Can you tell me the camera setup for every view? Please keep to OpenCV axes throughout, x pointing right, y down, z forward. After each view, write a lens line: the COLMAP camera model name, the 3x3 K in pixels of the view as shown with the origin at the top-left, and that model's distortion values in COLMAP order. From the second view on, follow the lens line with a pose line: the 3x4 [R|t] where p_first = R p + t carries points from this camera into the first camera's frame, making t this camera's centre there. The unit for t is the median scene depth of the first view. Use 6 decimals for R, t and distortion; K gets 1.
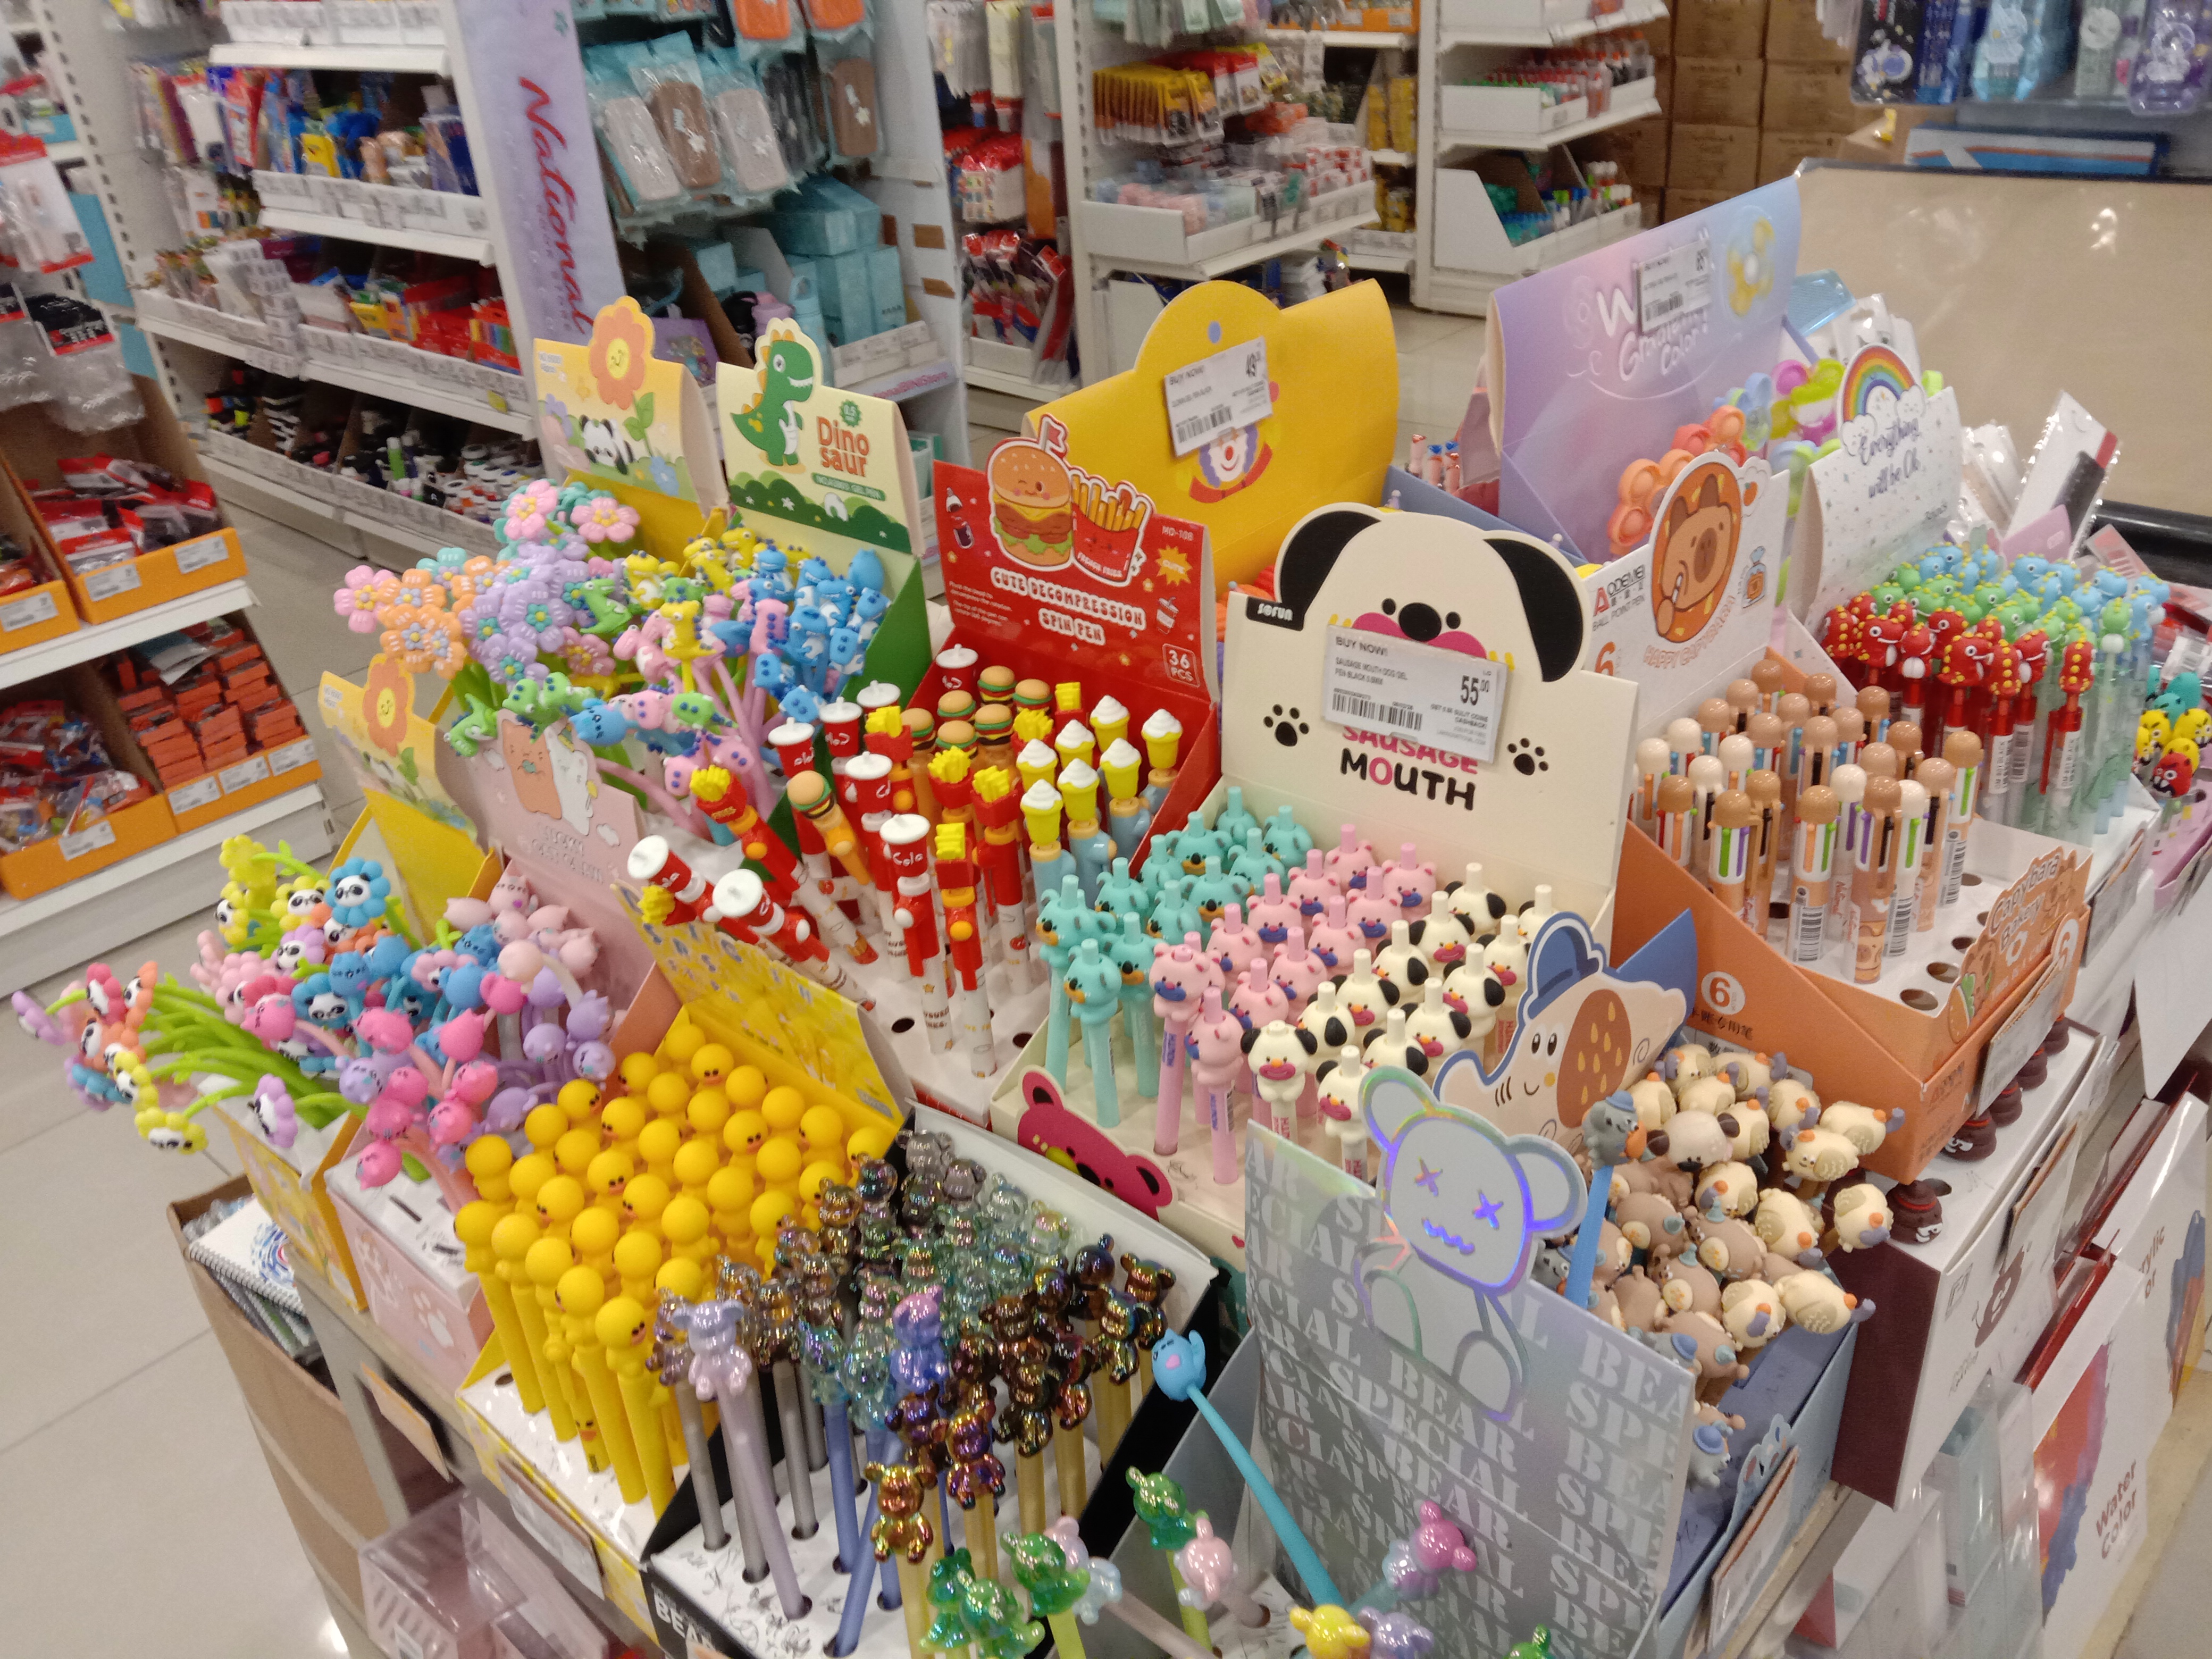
lens RADIAL K [[1802.7, 0, 1106.0], [0, 1802.7, 829.5], [0, 0, 1]] dist [0.099742, -0.003614]
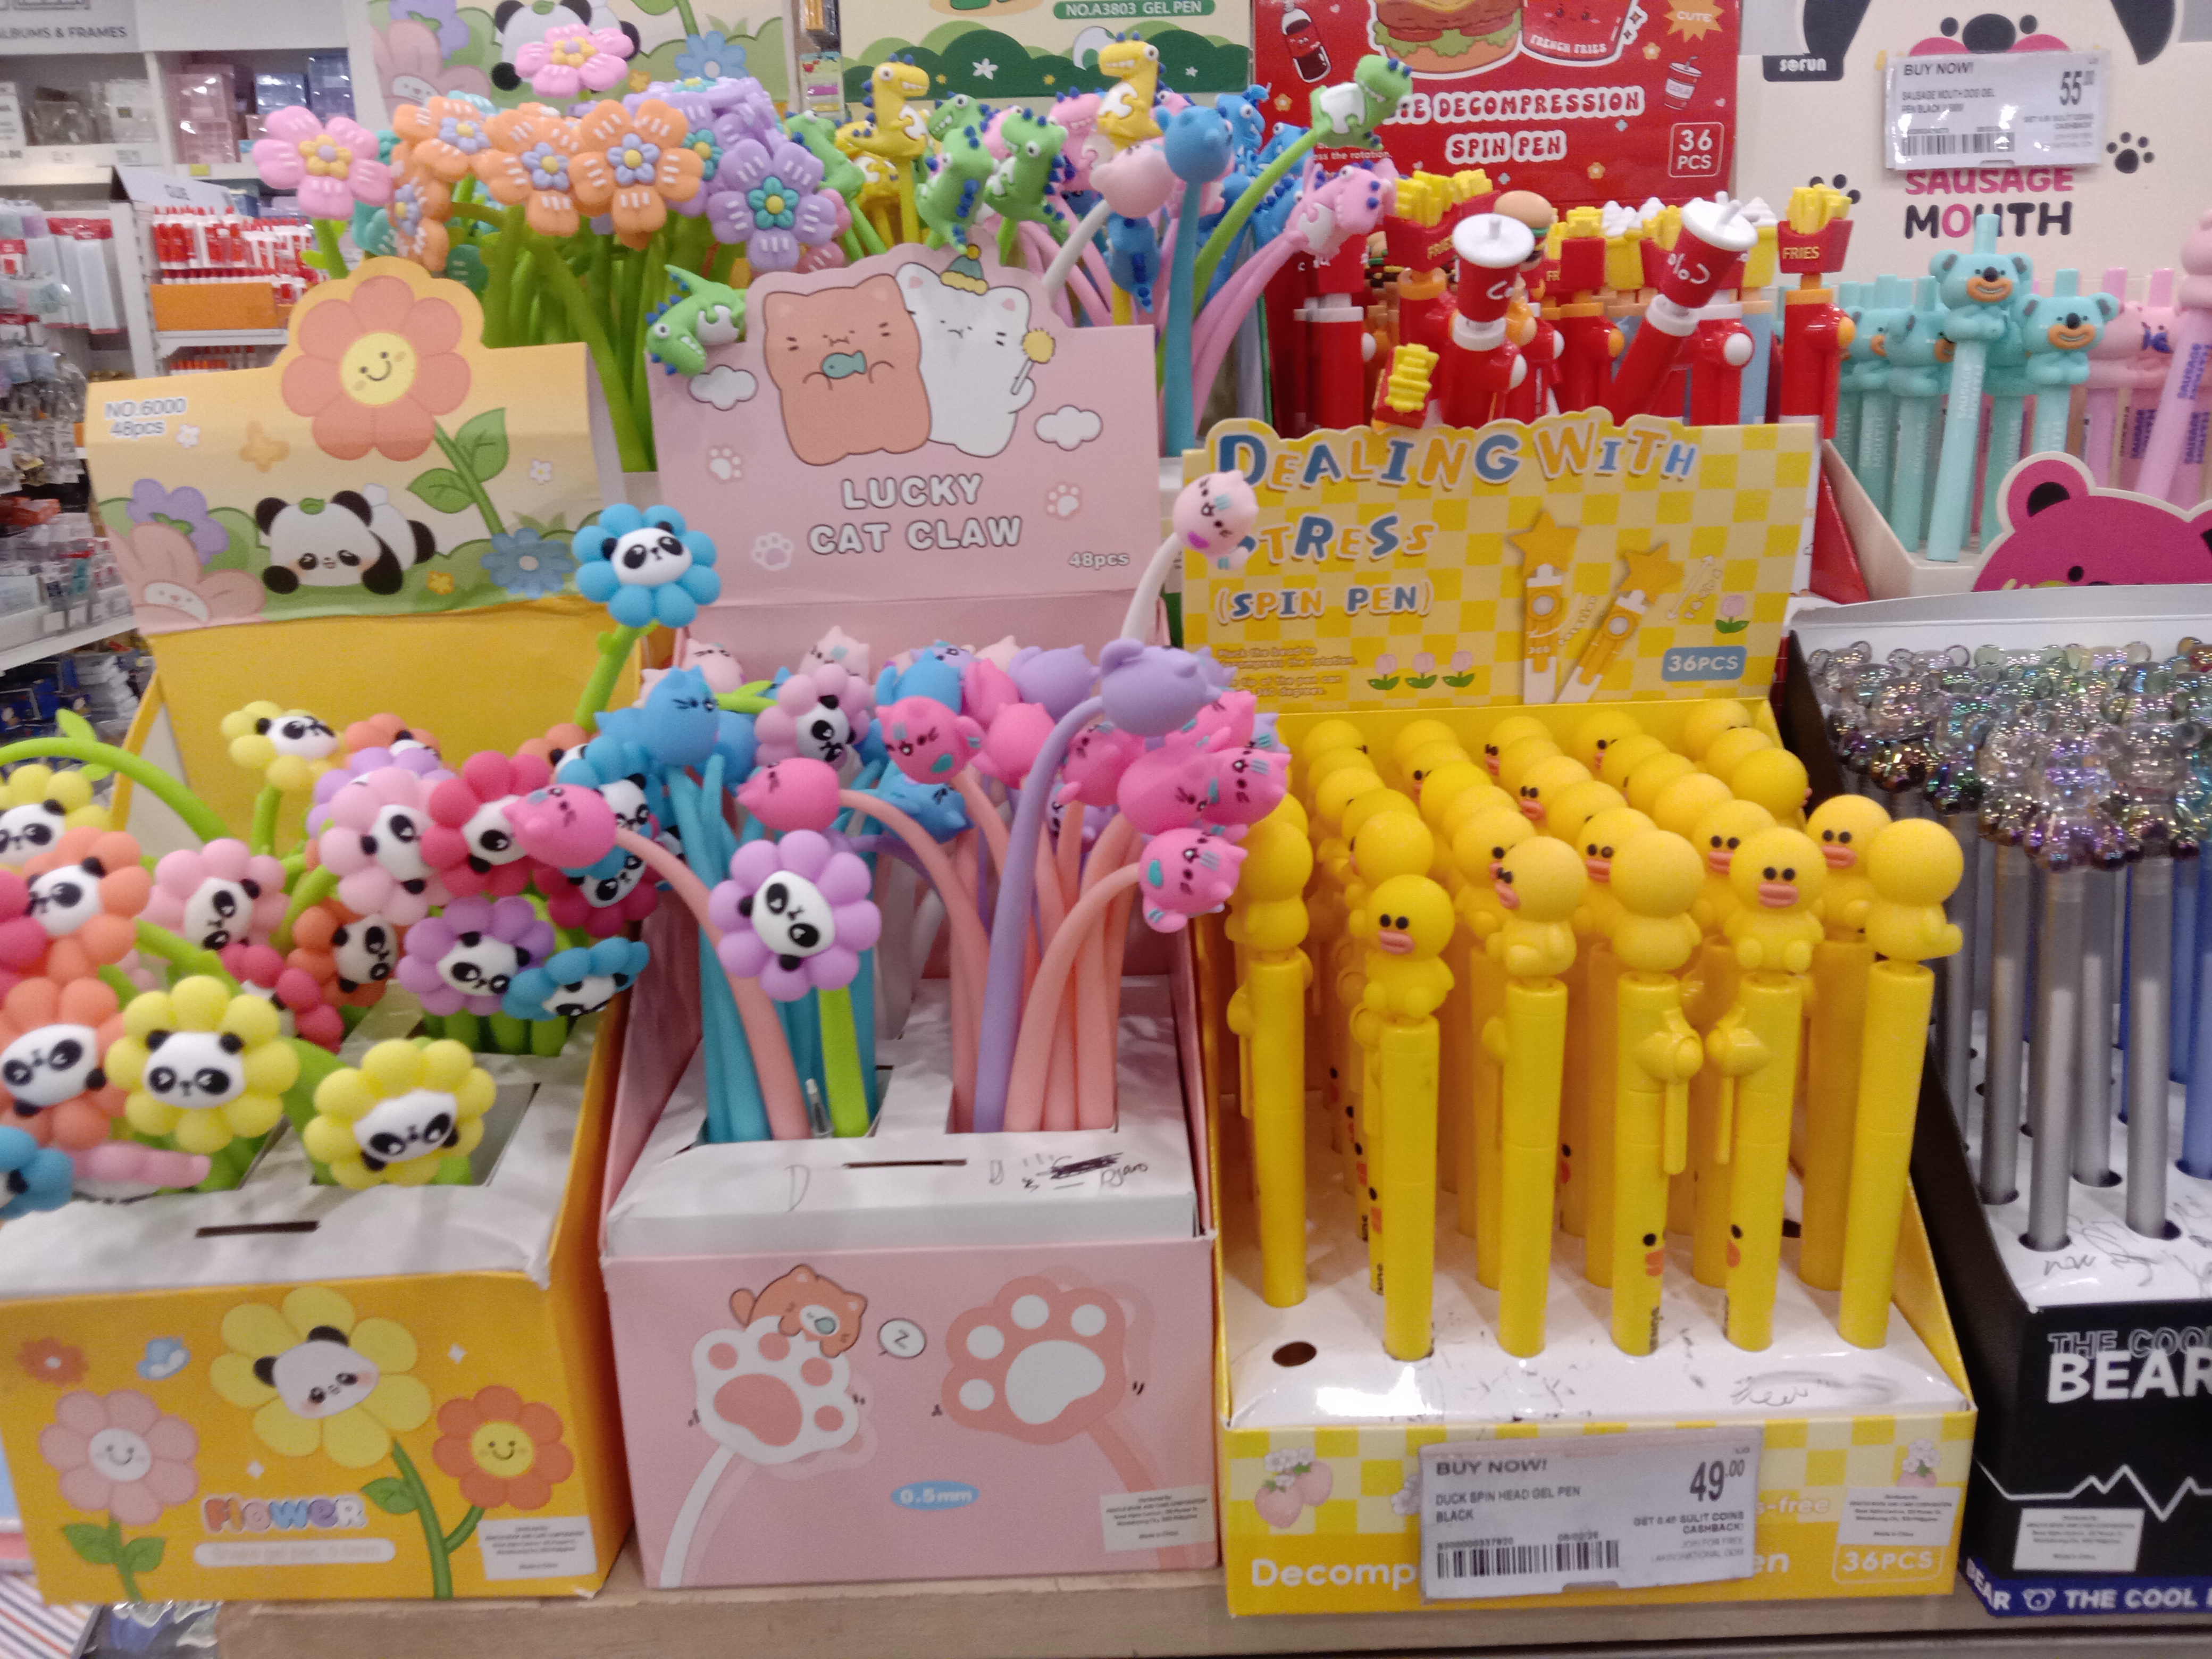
lens RADIAL K [[1825.0, 0, 1106.0], [0, 1825.0, 829.5], [0, 0, 1]] dist [-0.015340, -0.009483]
pose [[0.727498, -0.125819, 0.674474, -0.781440], [0.308328, 0.938140, -0.157564, 0.256838], [-0.612927, 0.322587, 0.721289, 0.699616]]
